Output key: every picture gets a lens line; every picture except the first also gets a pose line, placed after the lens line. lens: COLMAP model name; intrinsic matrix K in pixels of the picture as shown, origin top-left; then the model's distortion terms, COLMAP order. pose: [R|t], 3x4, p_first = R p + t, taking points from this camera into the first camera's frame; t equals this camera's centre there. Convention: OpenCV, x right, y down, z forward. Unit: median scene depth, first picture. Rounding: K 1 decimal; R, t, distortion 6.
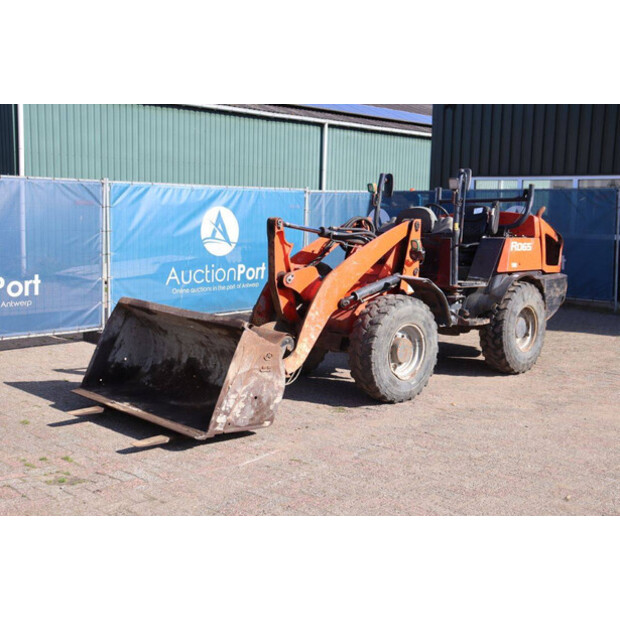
lens RADIAL K [[790.1, 0, 310.0], [0, 790.1, 310.0], [0, 0, 1]] dist [0.010096, 0.007959]
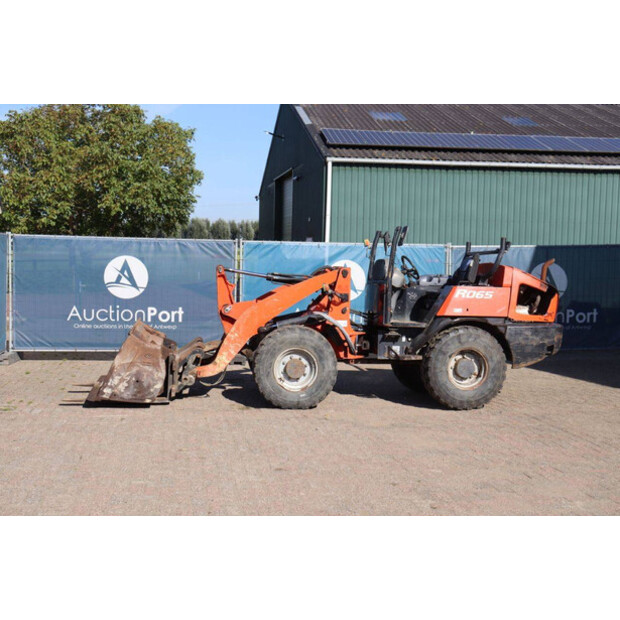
lens RADIAL K [[866.0, 0, 300.5], [0, 866.0, 309.0], [0, 0, 1]] dist [0.022509, 0.390779]
pose [[0.786957, 0.032690, -0.616141, 0.772080], [-0.083612, 0.995034, -0.054000, 0.023558], [0.611316, 0.094012, 0.785782, -0.082334]]
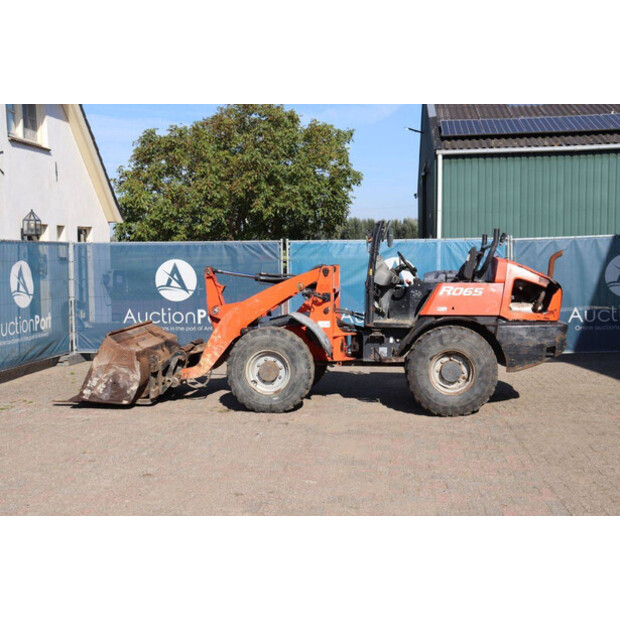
lens RADIAL K [[866.0, 0, 300.5], [0, 866.0, 309.0], [0, 0, 1]] dist [0.022509, 0.390779]
pose [[0.605144, 0.023054, -0.795782, 0.965707], [-0.081306, 0.996144, -0.032970, -0.004293], [0.791953, 0.084653, 0.604685, 0.161866]]
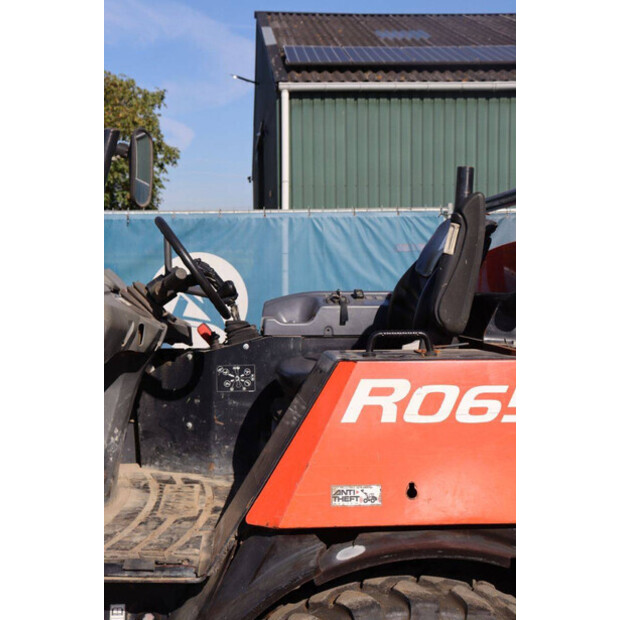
lens RADIAL K [[921.5, 0, 310.0], [0, 921.5, 310.0], [0, 0, 1]] dist [0.043141, 0.098811]
pose [[0.746552, 0.007225, -0.665287, 0.375357], [-0.058100, 0.996829, -0.054371, -0.083744], [0.662785, 0.079244, 0.744605, 0.753988]]
